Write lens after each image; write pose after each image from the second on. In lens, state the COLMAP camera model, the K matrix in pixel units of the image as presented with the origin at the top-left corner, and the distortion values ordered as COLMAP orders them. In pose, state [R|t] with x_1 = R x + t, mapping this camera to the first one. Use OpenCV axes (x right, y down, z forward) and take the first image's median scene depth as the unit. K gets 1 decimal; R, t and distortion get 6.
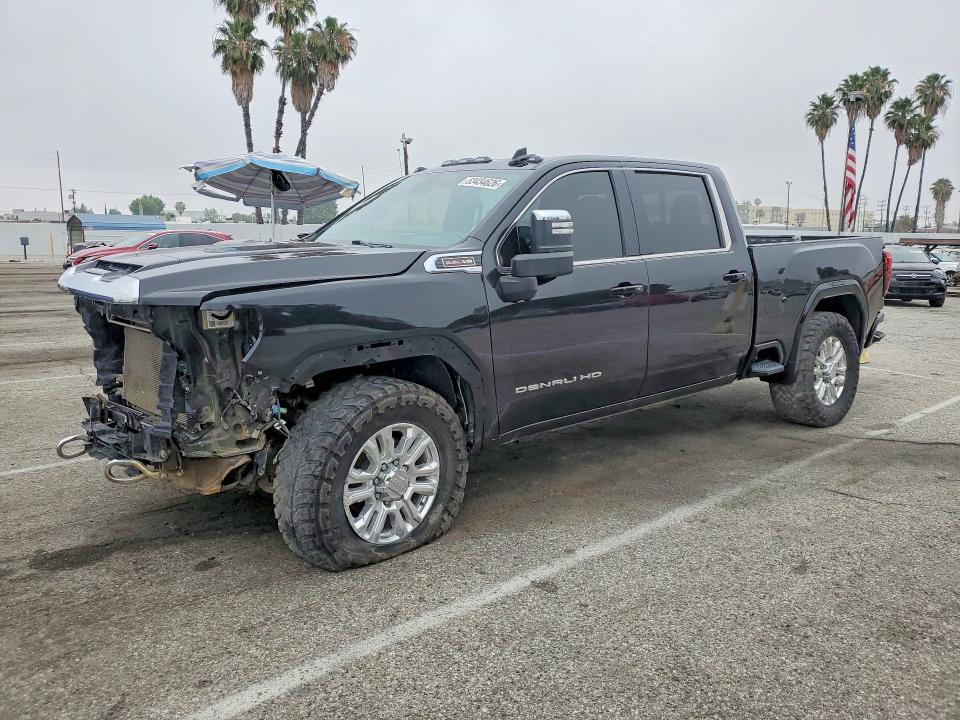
lens RADIAL K [[753.1, 0, 477.7], [0, 753.1, 353.8], [0, 0, 1]] dist [0.030462, -0.014378]
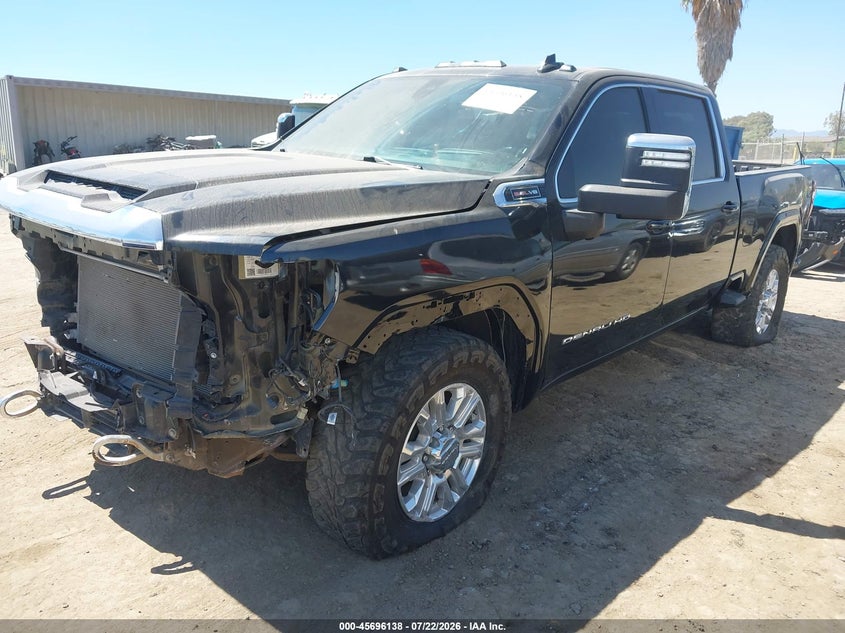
lens RADIAL K [[662.9, 0, 427.2], [0, 662.9, 315.7], [0, 0, 1]] dist [0.030462, -0.014378]
pose [[0.984604, 0.003911, 0.174754, -0.225989], [-0.023581, 0.993582, 0.110624, -0.056873], [-0.173199, -0.113042, 0.978378, 0.243774]]
